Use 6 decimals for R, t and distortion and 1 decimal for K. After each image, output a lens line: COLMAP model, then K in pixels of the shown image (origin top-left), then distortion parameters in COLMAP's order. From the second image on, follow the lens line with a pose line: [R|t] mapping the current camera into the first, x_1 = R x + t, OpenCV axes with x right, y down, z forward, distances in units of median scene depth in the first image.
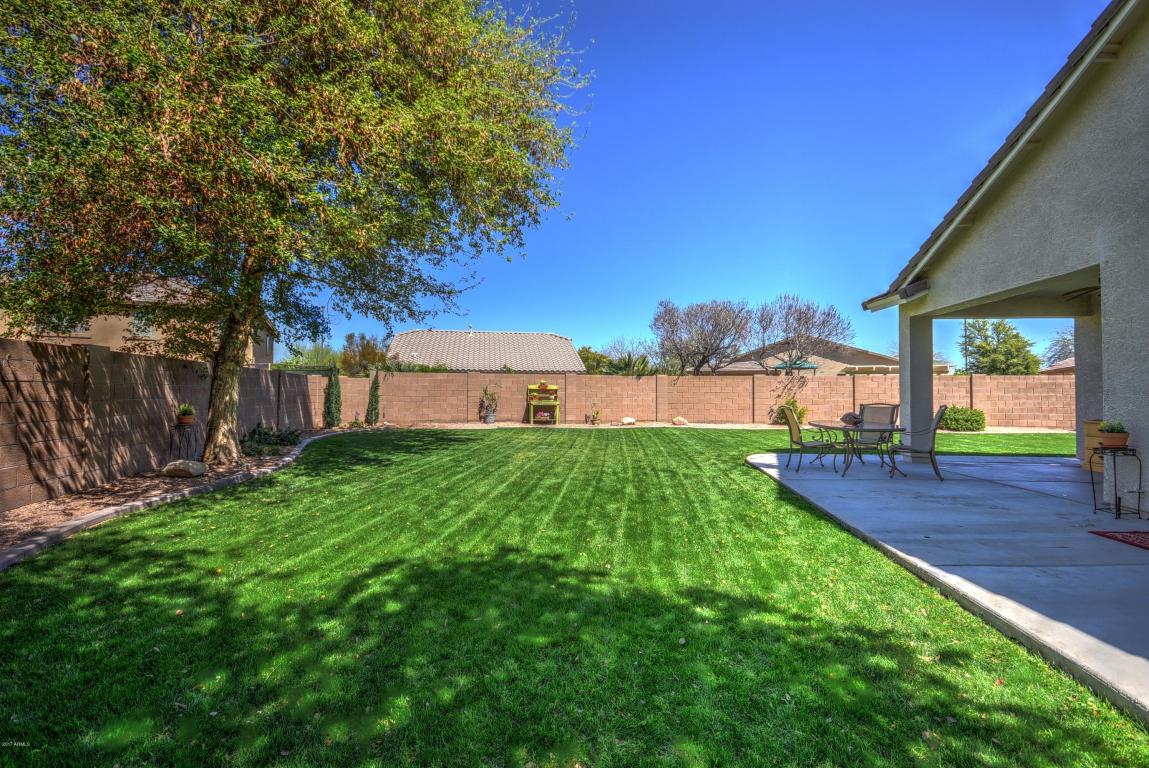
lens RADIAL K [[501.6, 0, 574.5], [0, 501.6, 384.0], [0, 0, 1]] dist [-0.003561, -0.000331]
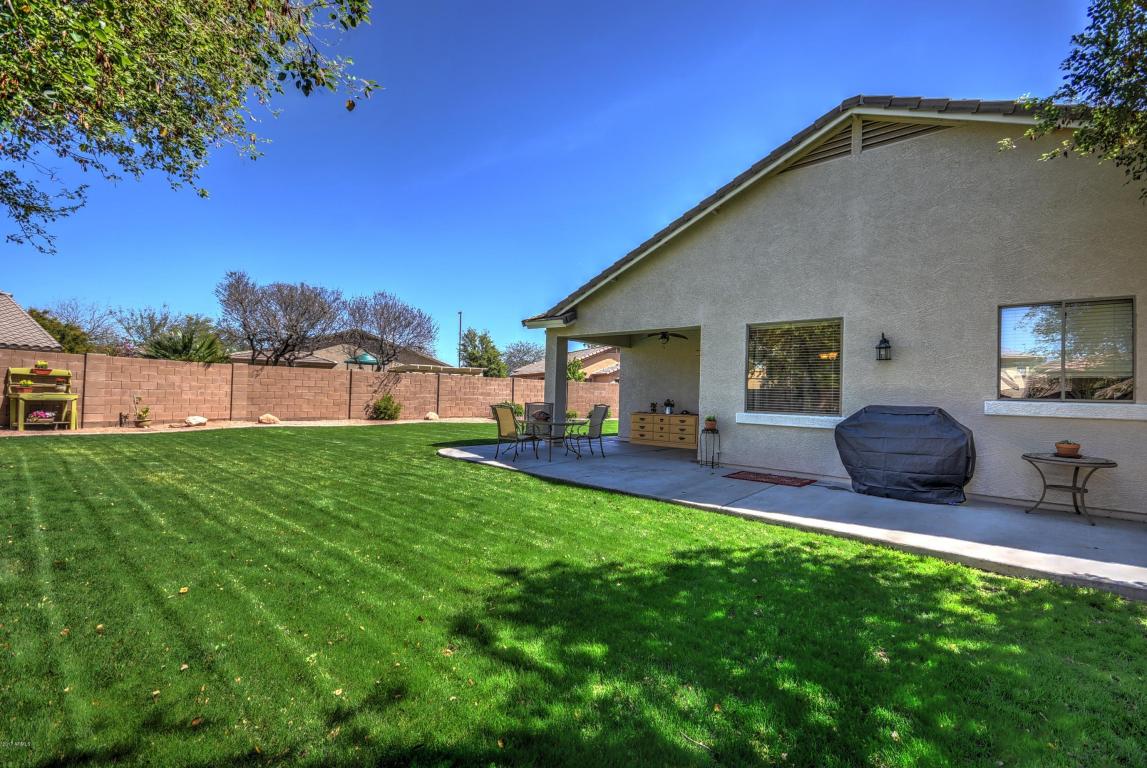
lens RADIAL K [[500.7, 0, 573.5], [0, 500.7, 384.0], [0, 0, 1]] dist [-0.003561, -0.000331]
pose [[0.591239, 0.027435, 0.806030, -0.175895], [-0.039779, 0.999197, -0.004832, -0.002197], [-0.805515, -0.029206, 0.591855, 0.083562]]
